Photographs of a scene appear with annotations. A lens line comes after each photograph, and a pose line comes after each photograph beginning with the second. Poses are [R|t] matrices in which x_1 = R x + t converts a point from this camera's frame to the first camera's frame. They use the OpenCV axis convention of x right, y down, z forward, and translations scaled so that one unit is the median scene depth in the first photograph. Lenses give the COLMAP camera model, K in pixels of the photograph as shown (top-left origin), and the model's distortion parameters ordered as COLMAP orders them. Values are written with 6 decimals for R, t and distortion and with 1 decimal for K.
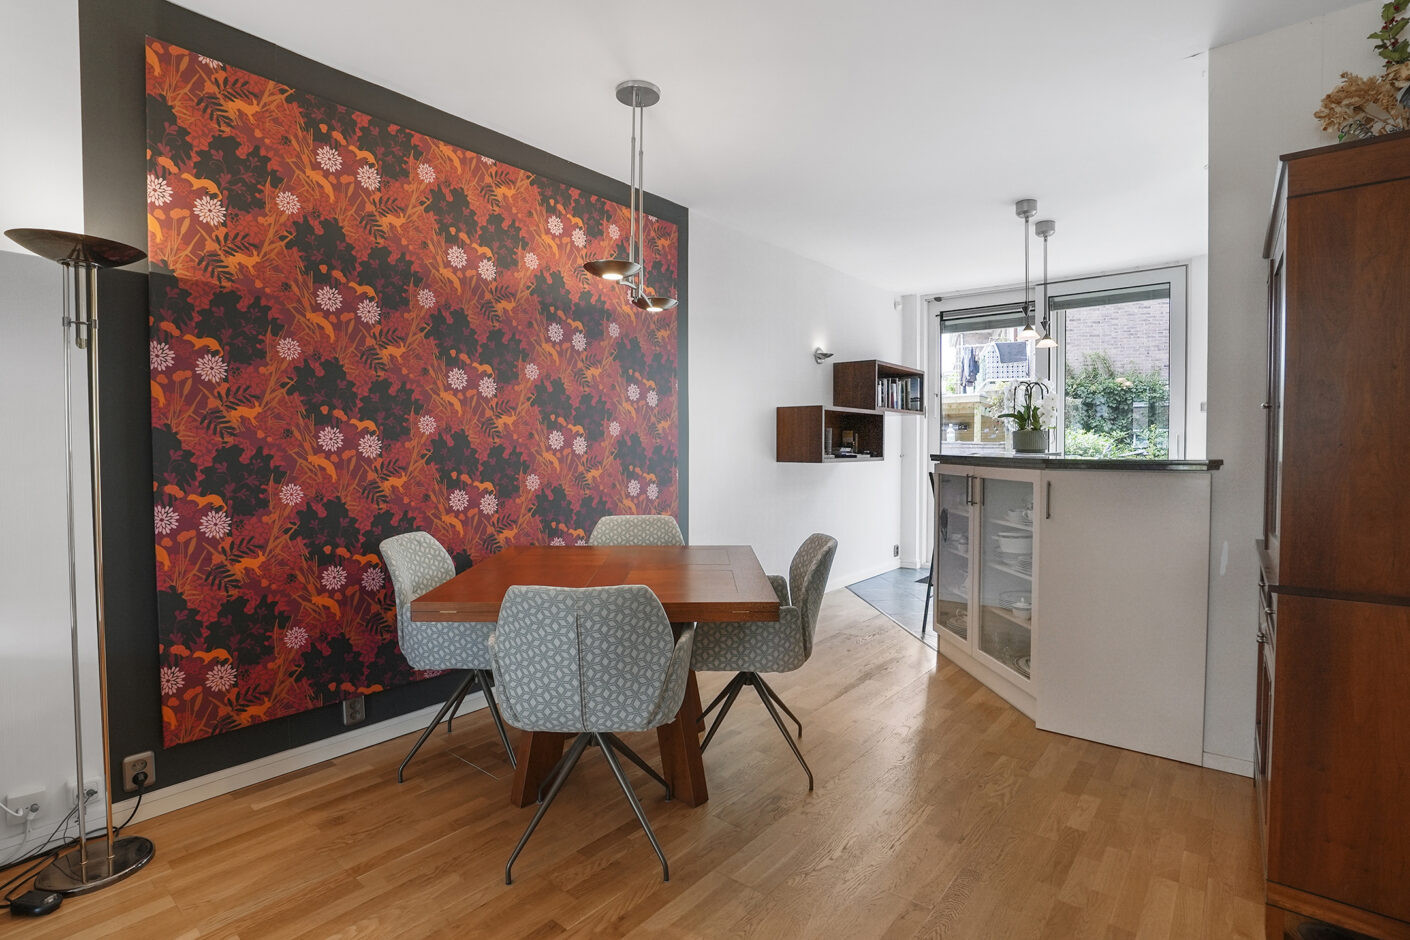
lens RADIAL K [[680.4, 0, 708.3], [0, 680.4, 465.2], [0, 0, 1]] dist [-0.073843, 0.032610]
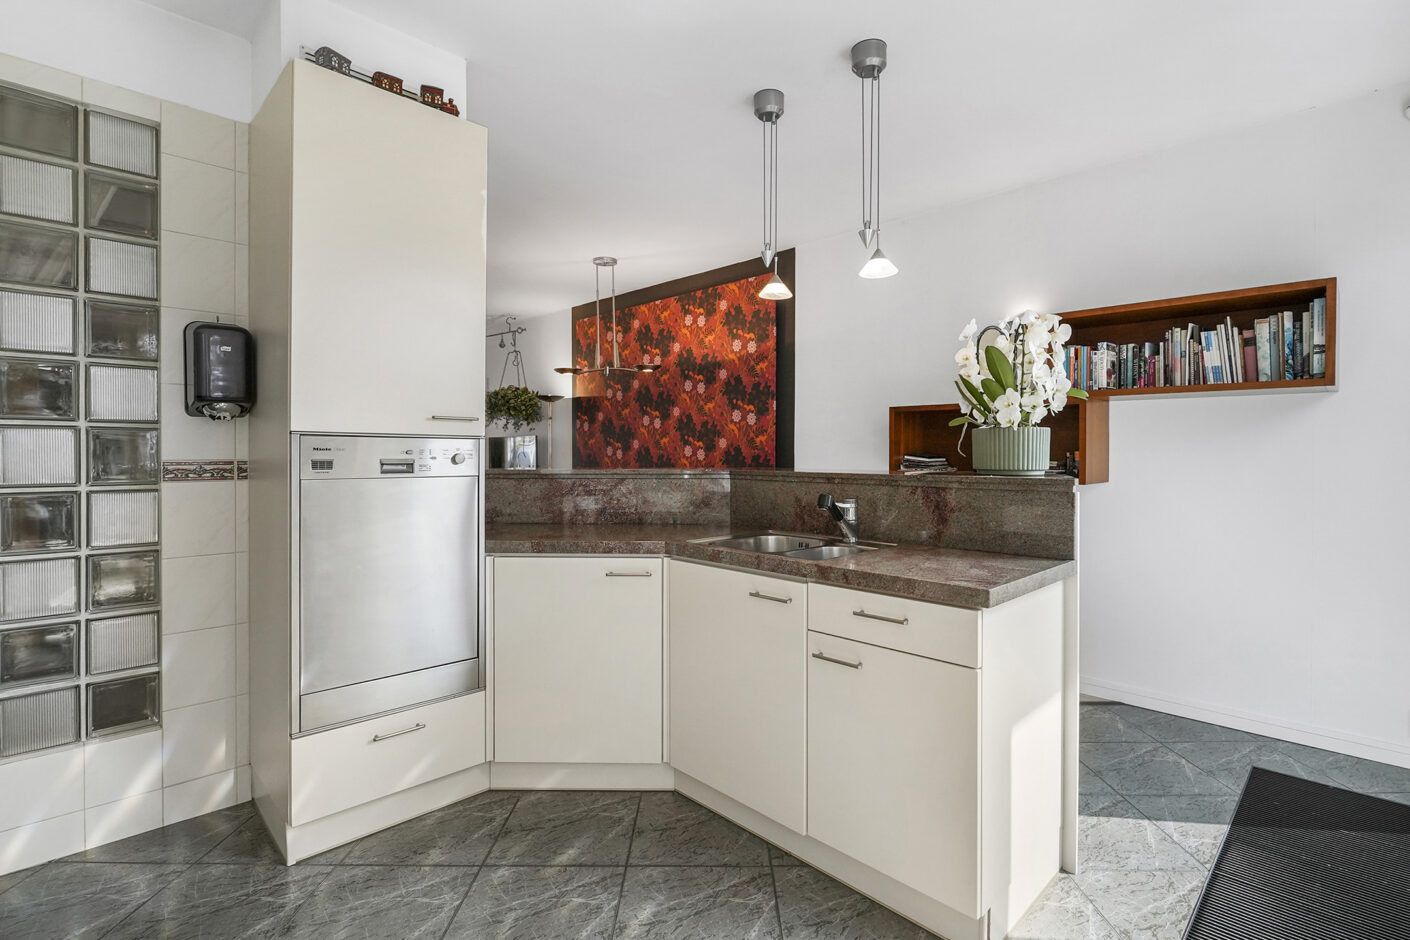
lens RADIAL K [[665.2, 0, 698.8], [0, 665.2, 455.7], [0, 0, 1]] dist [0.000193, 0.000189]
pose [[-0.103712, 0.006660, -0.994585, 1.478738], [-0.030679, 0.999480, 0.009892, -0.045921], [0.994134, 0.031539, -0.103454, 1.283490]]
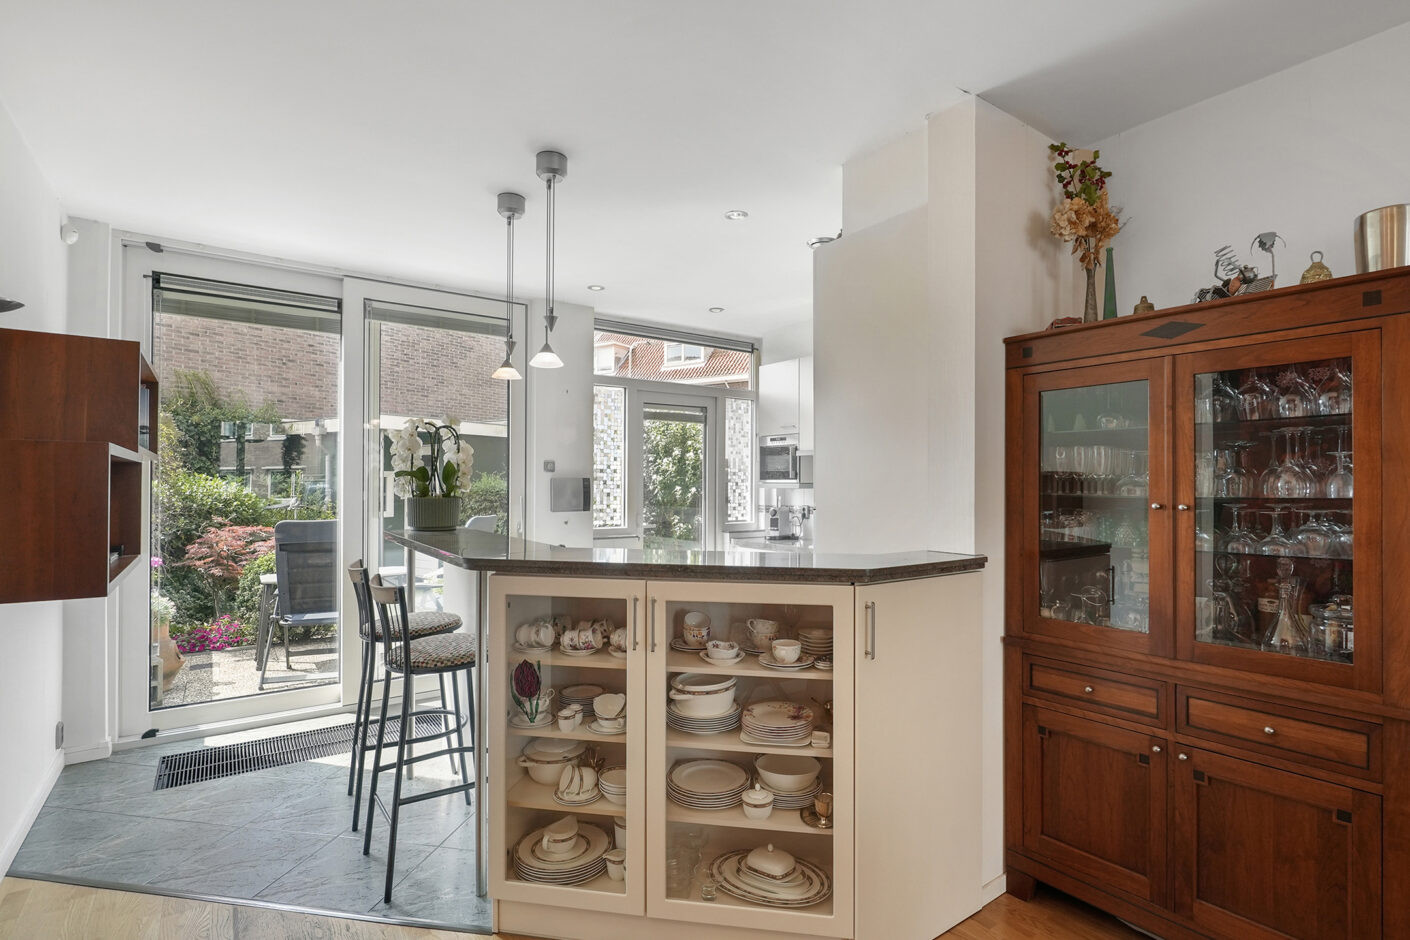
lens RADIAL K [[684.6, 0, 719.5], [0, 684.6, 478.8], [0, 0, 1]] dist [-0.012898, 0.000579]
pose [[0.236857, 0.009711, 0.971496, -0.171280], [0.020882, 0.999668, -0.015084, -0.082120], [-0.971320, 0.023860, 0.236575, 0.867241]]
